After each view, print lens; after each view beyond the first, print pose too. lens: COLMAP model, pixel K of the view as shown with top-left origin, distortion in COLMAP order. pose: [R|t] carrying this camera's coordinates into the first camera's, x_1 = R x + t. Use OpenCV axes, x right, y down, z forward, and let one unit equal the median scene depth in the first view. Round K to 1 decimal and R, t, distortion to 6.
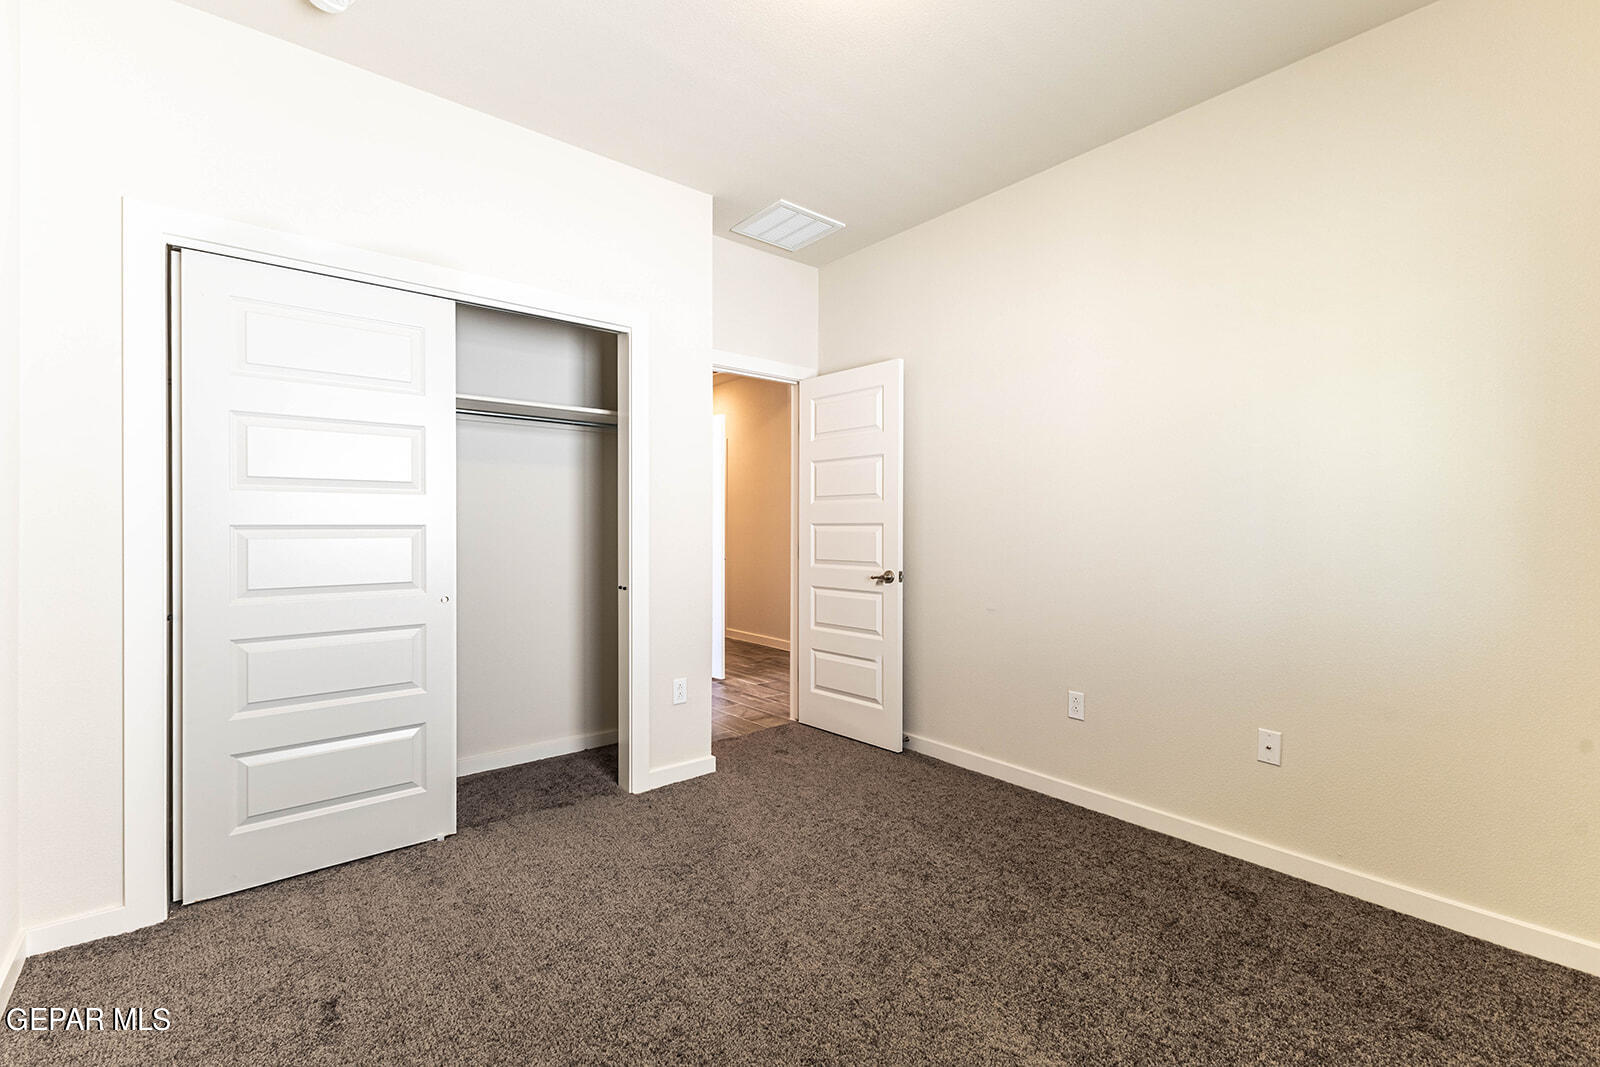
lens RADIAL K [[693.7, 0, 807.5], [0, 693.7, 536.8], [0, 0, 1]] dist [0.012182, -0.000895]
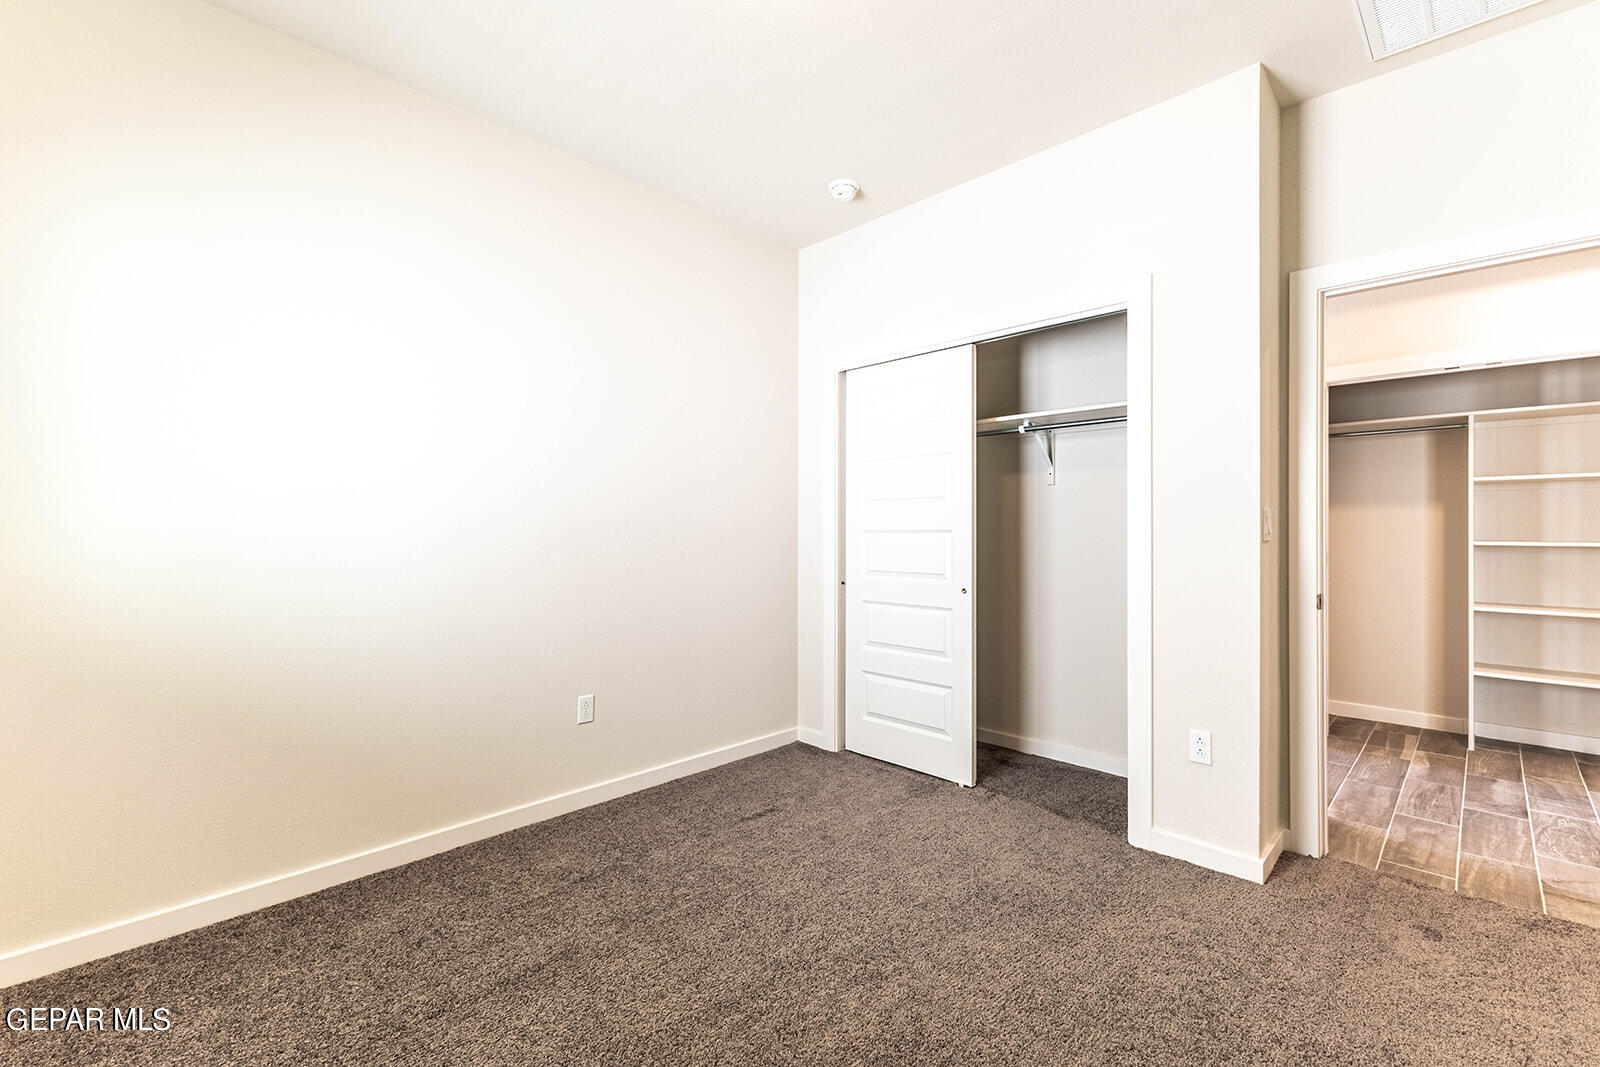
lens RADIAL K [[693.7, 0, 805.4], [0, 693.7, 531.4], [0, 0, 1]] dist [0.012182, -0.000895]
pose [[0.087901, 0.002263, -0.996127, 0.116764], [-0.014500, 0.999894, 0.000992, -0.001982], [0.996024, 0.014357, 0.087925, 0.106972]]
